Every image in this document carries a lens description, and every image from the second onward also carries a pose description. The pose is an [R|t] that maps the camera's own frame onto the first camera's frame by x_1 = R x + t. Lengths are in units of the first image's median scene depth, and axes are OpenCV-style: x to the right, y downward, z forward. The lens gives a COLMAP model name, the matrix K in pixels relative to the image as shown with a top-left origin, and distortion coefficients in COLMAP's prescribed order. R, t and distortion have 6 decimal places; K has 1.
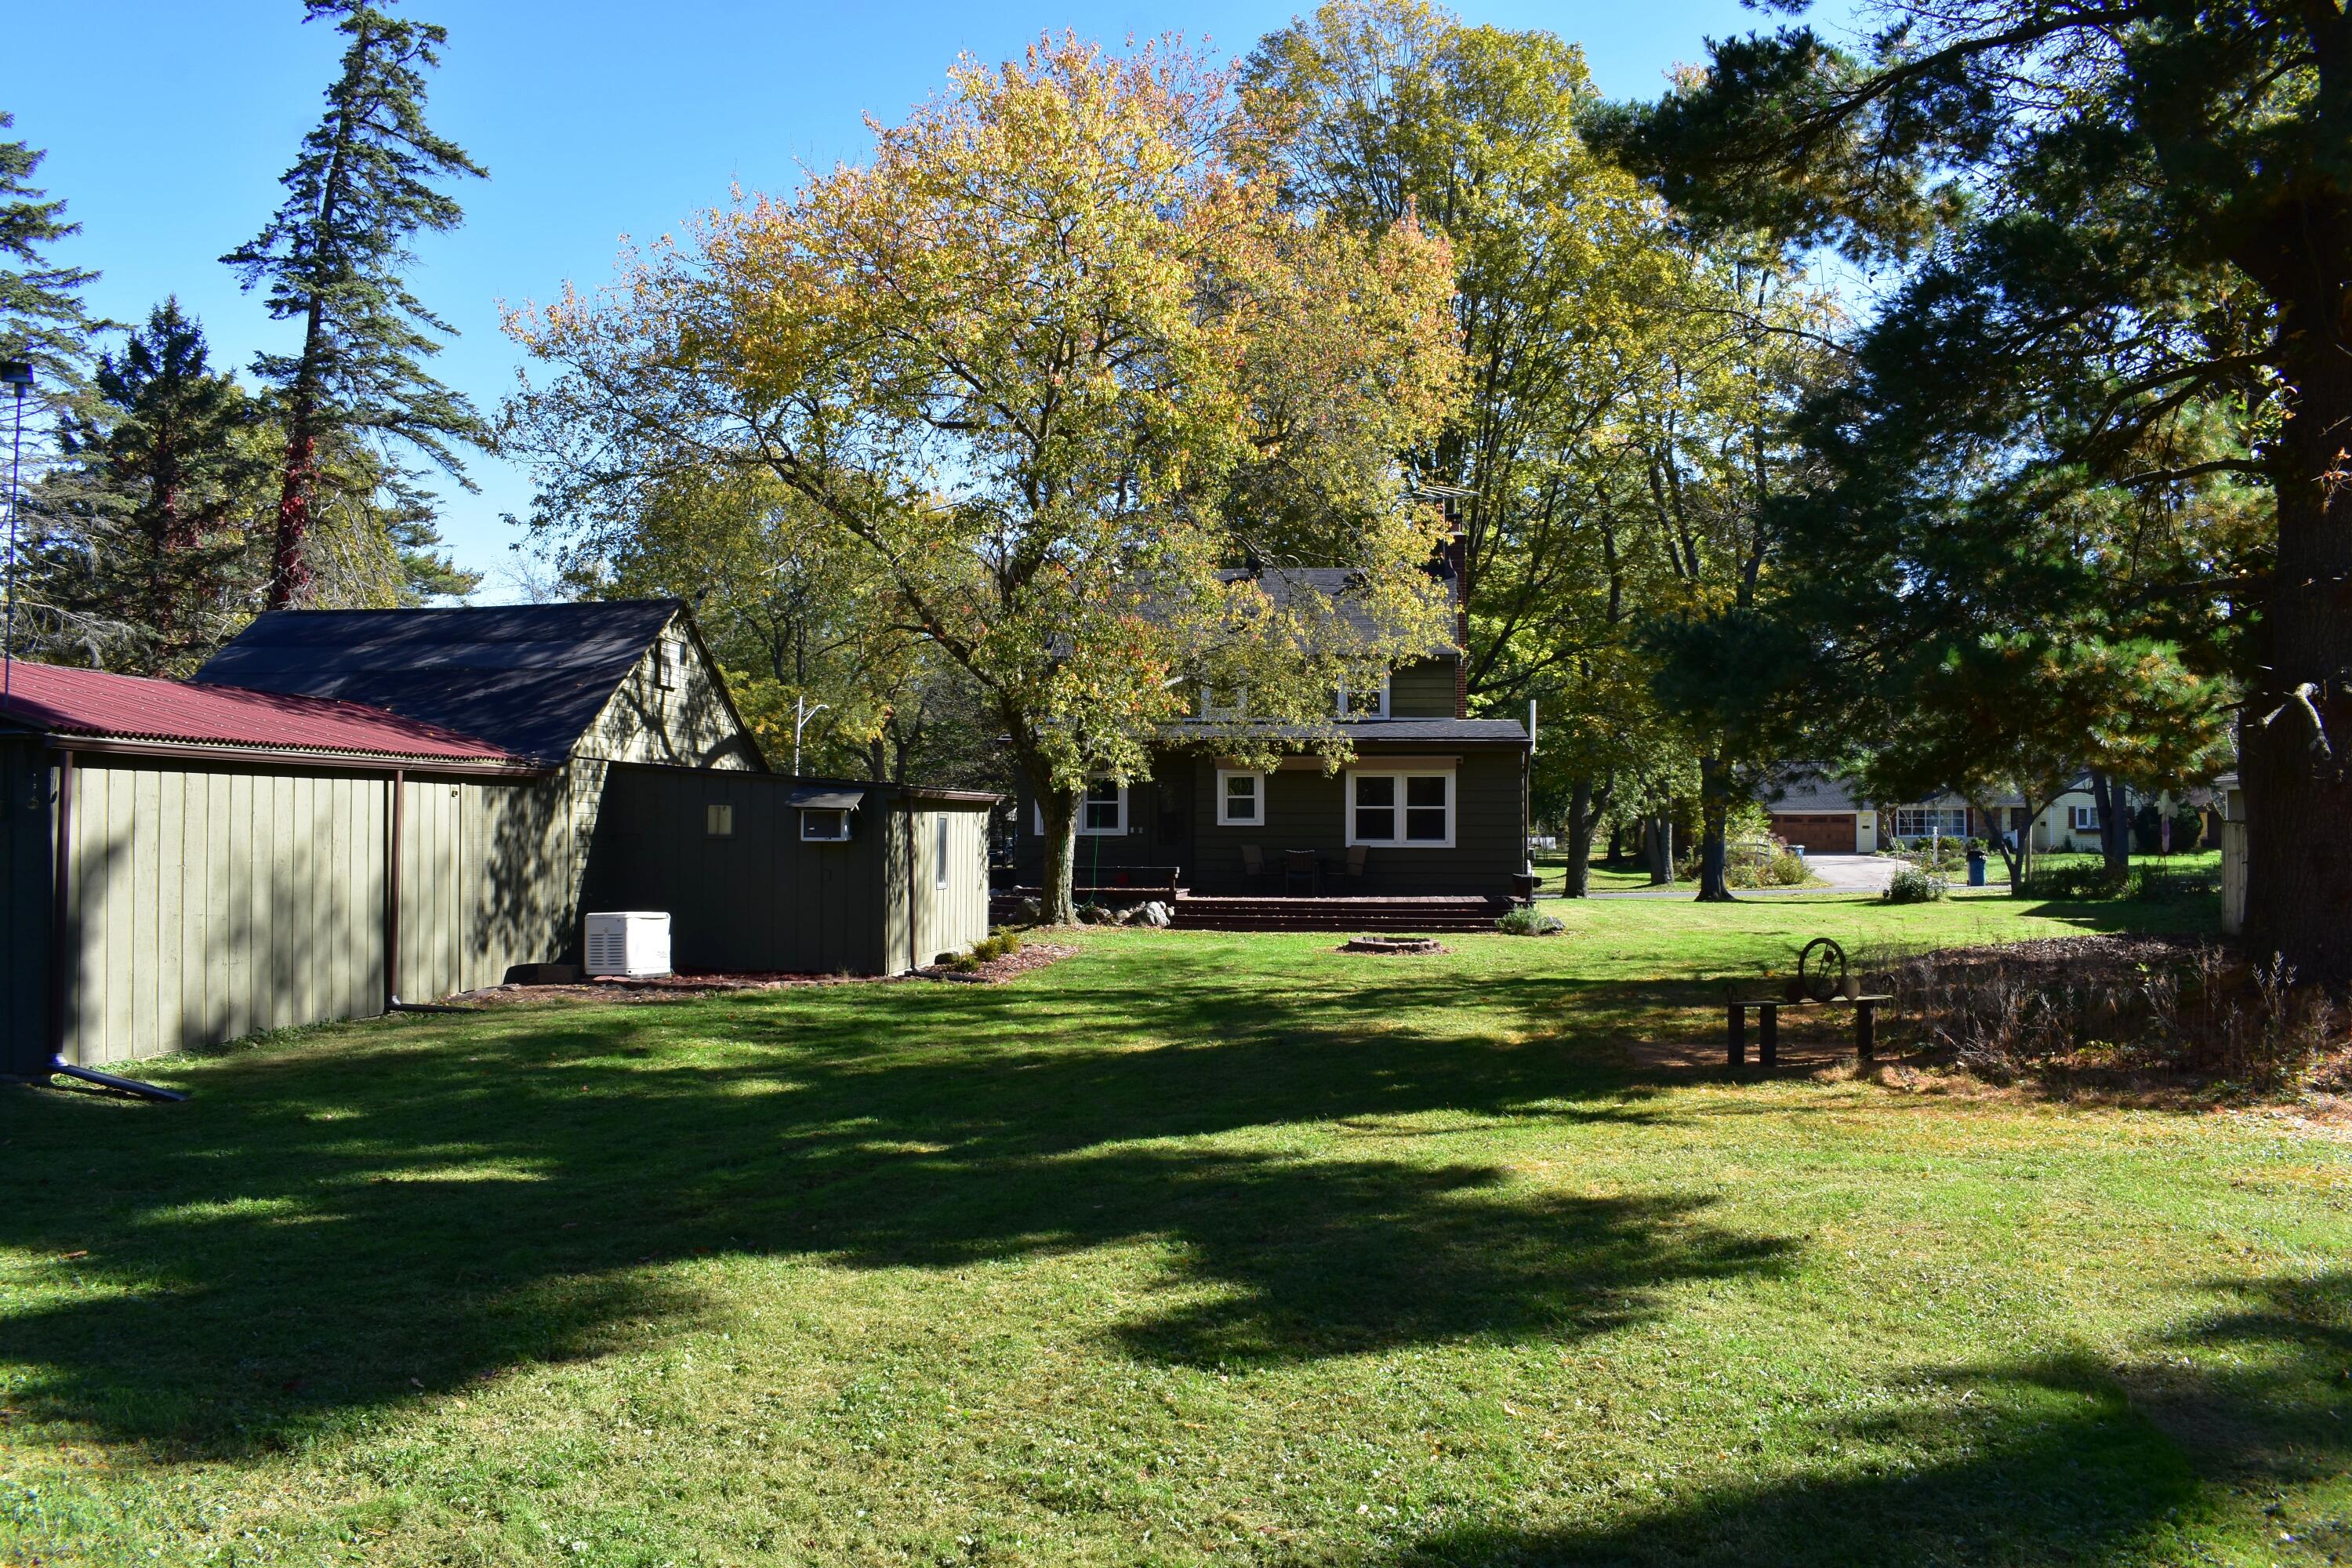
lens RADIAL K [[1889.0, 0, 1169.9], [0, 1889.0, 791.2], [0, 0, 1]] dist [-0.007906, 0.000008]
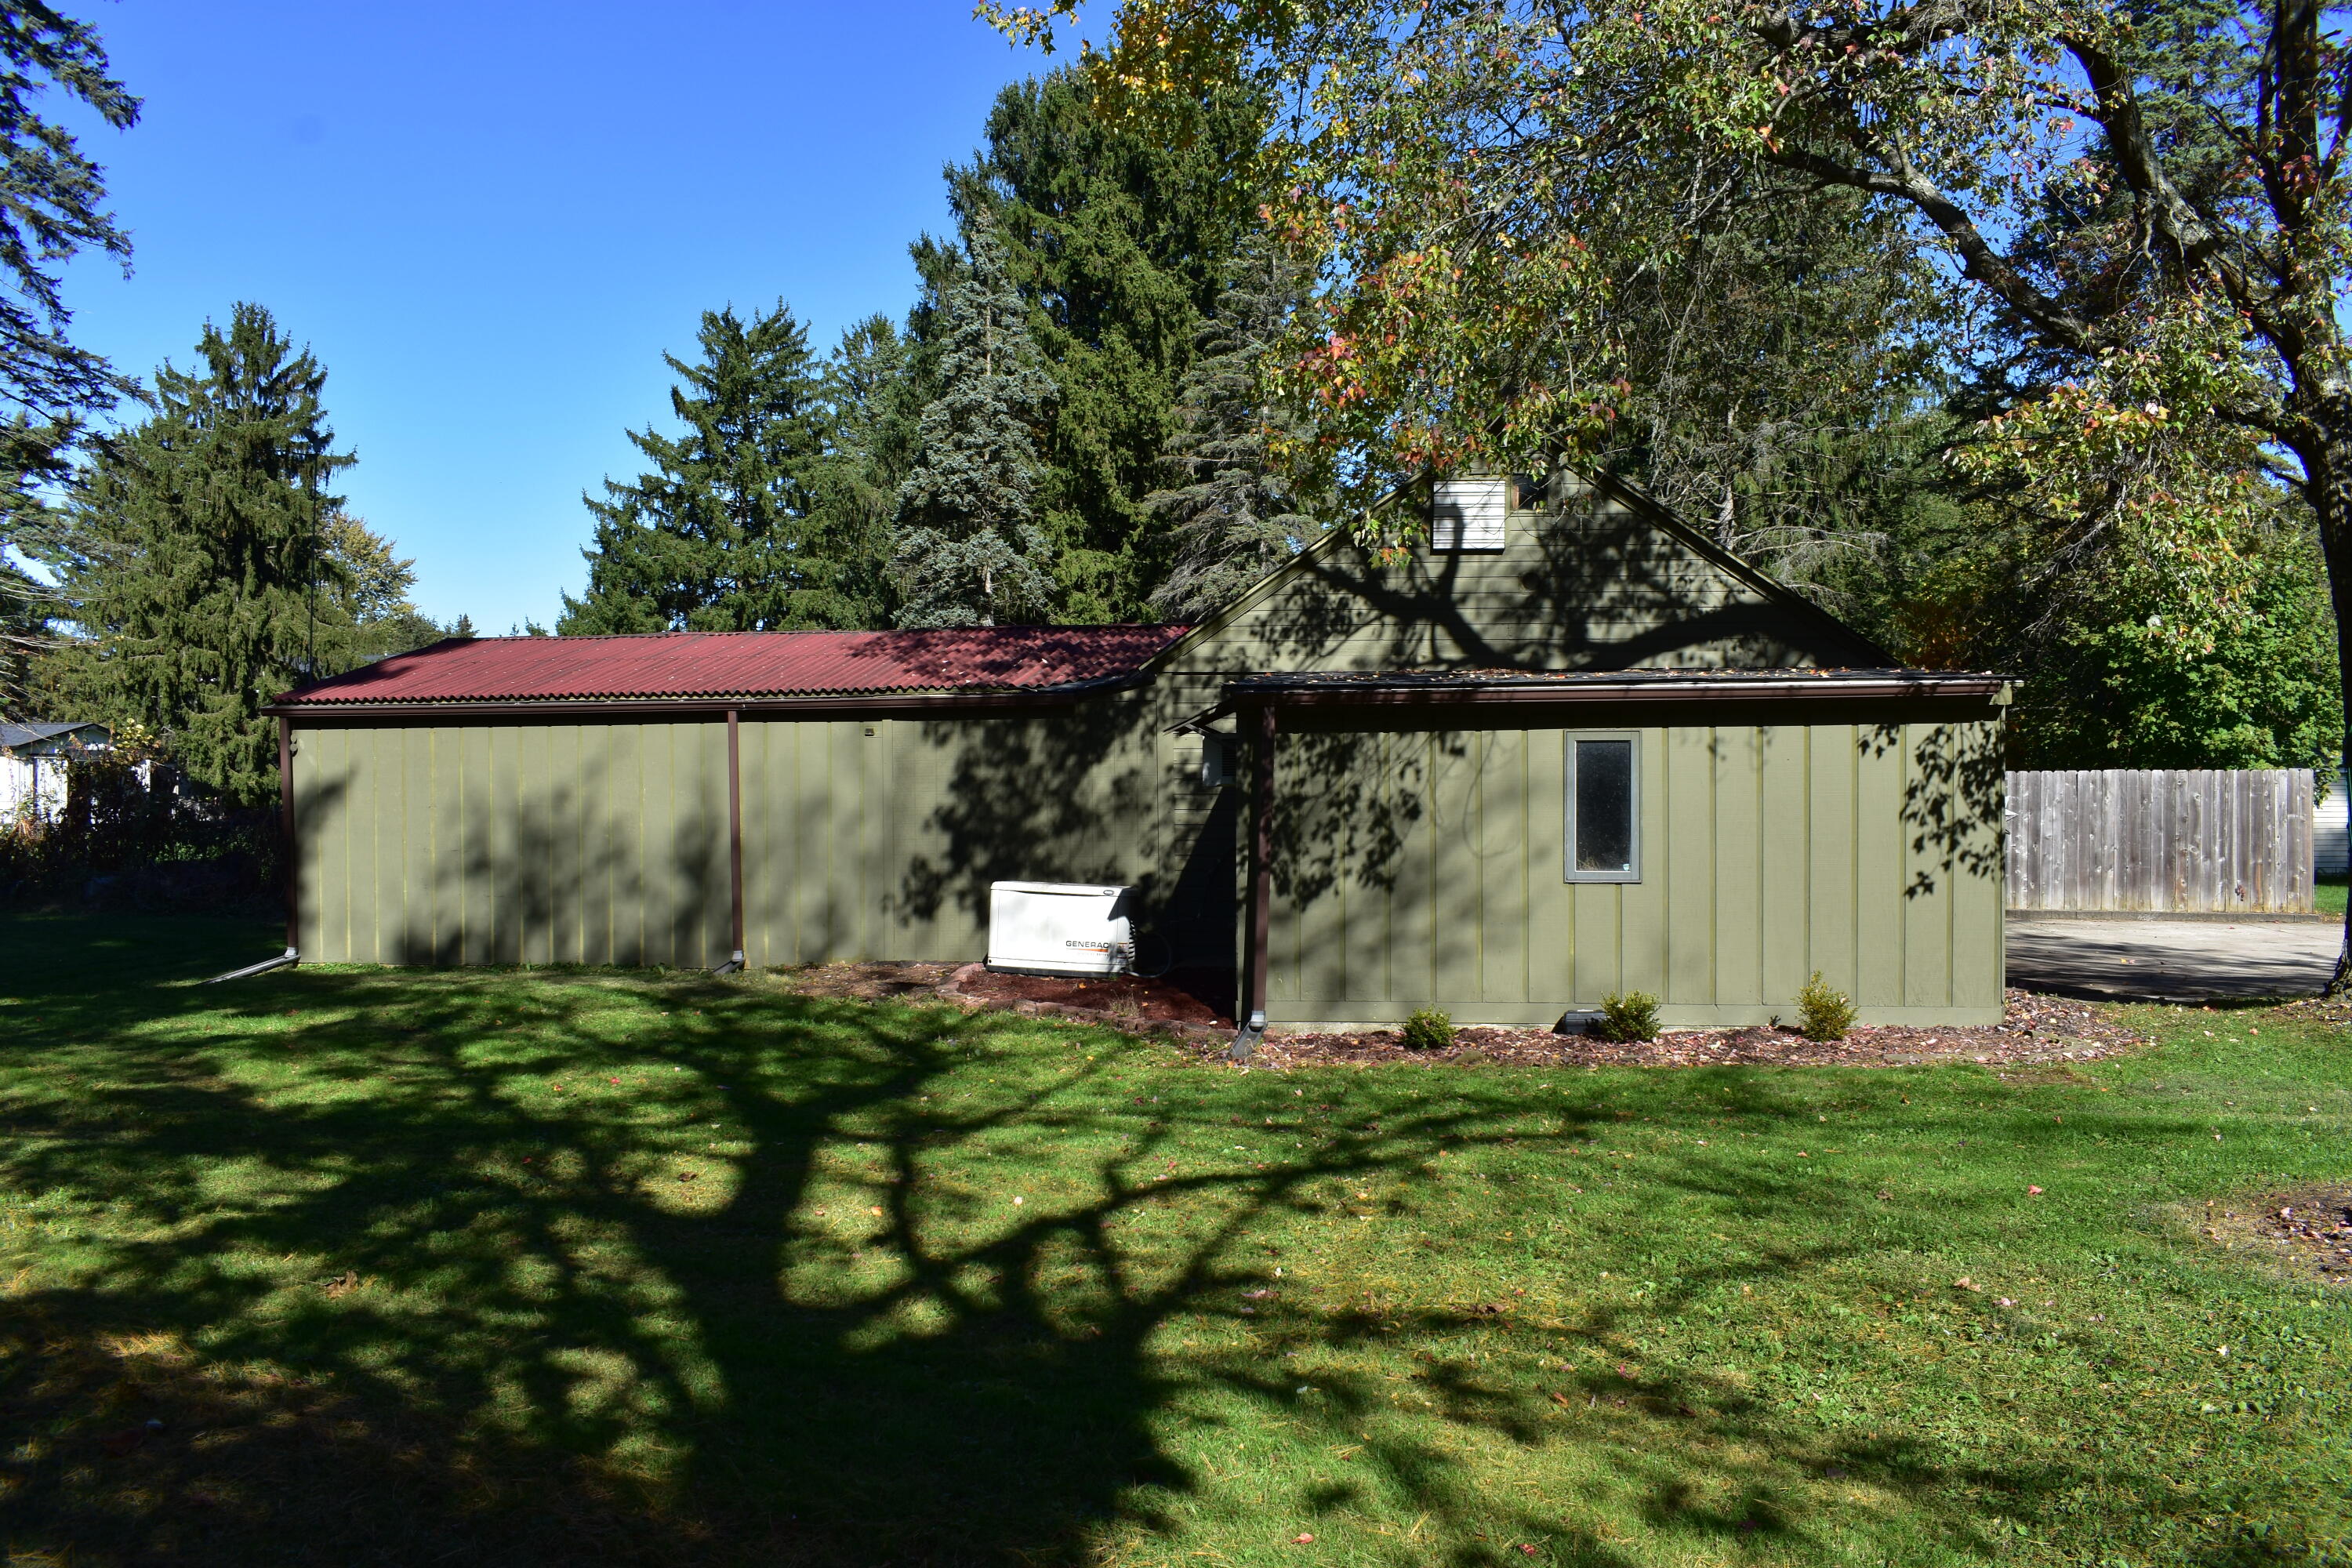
lens RADIAL K [[1889.0, 0, 1176.0], [0, 1889.0, 789.9], [0, 0, 1]] dist [-0.007906, 0.000008]
pose [[-0.041875, -0.026971, -0.998759, 0.403371], [0.019716, 0.999419, -0.027815, 0.046125], [0.998928, -0.020856, -0.041319, 0.968977]]
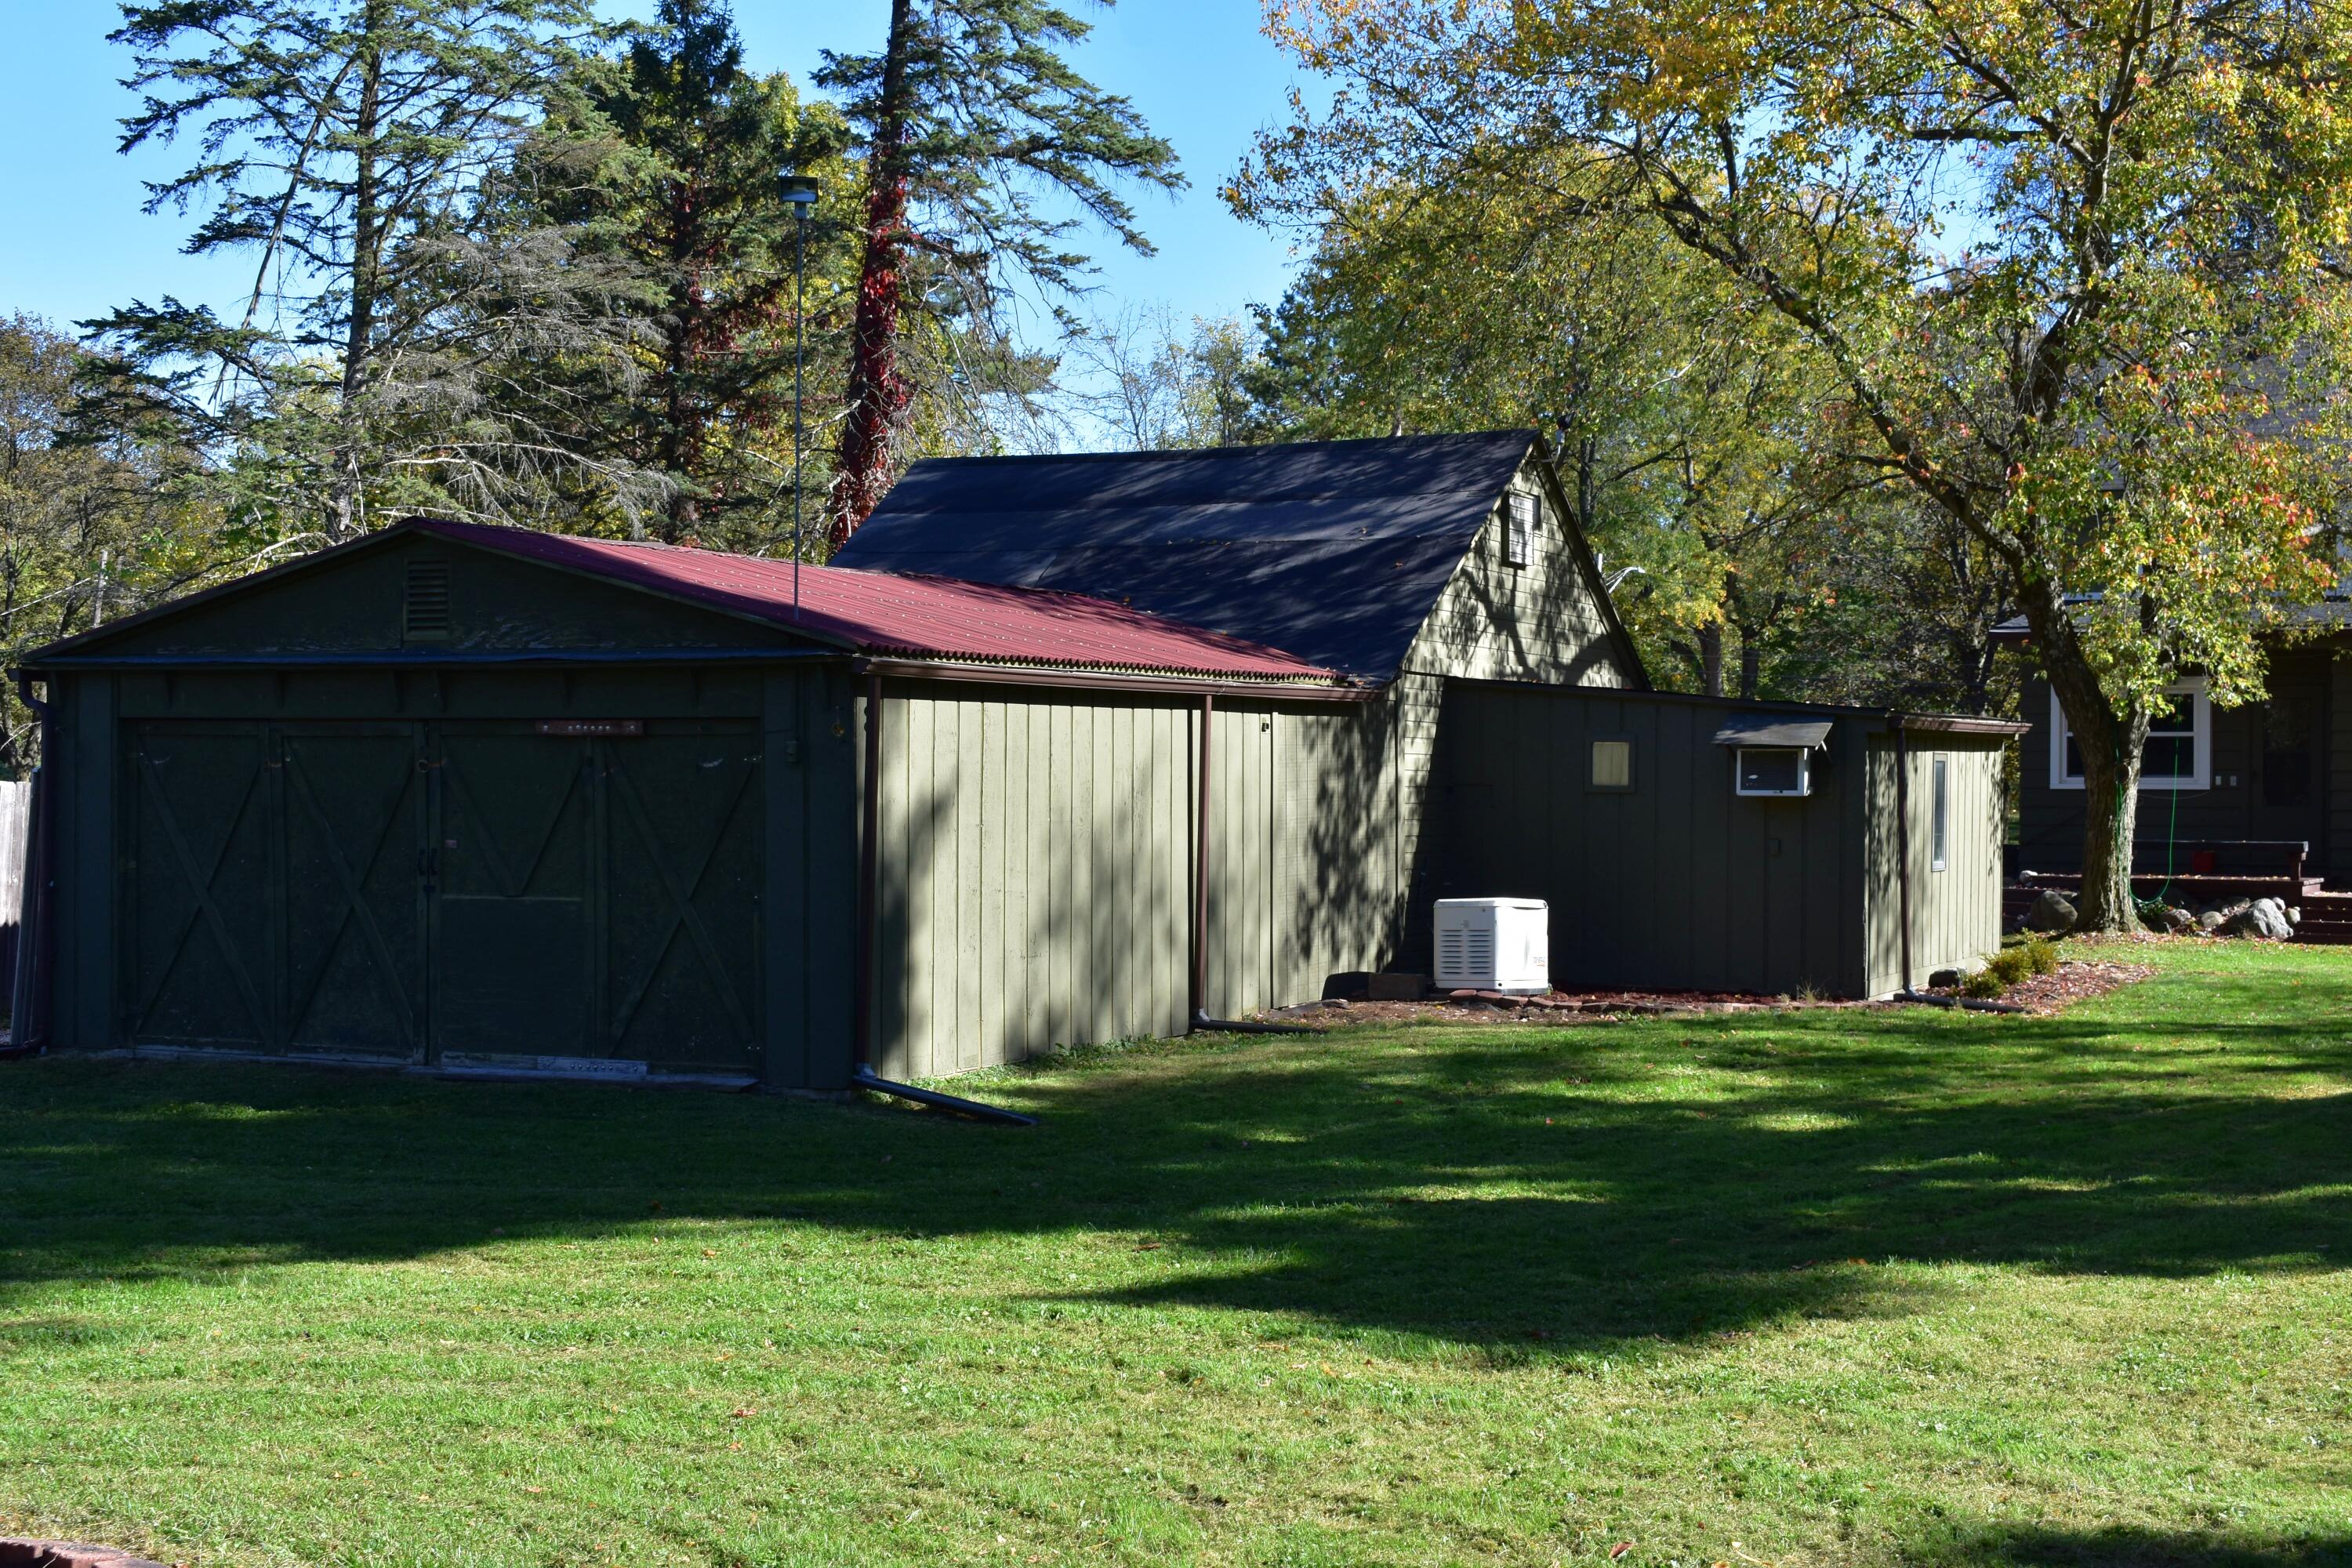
lens RADIAL K [[3570.1, 0, 1183.0], [0, 3570.1, 788.4], [0, 0, 1]] dist [0.008726, 0.000000]
pose [[0.962482, 0.001119, -0.271343, -0.038802], [0.004887, 0.999758, 0.021460, -0.003931], [0.271301, -0.021981, 0.962244, -0.244142]]
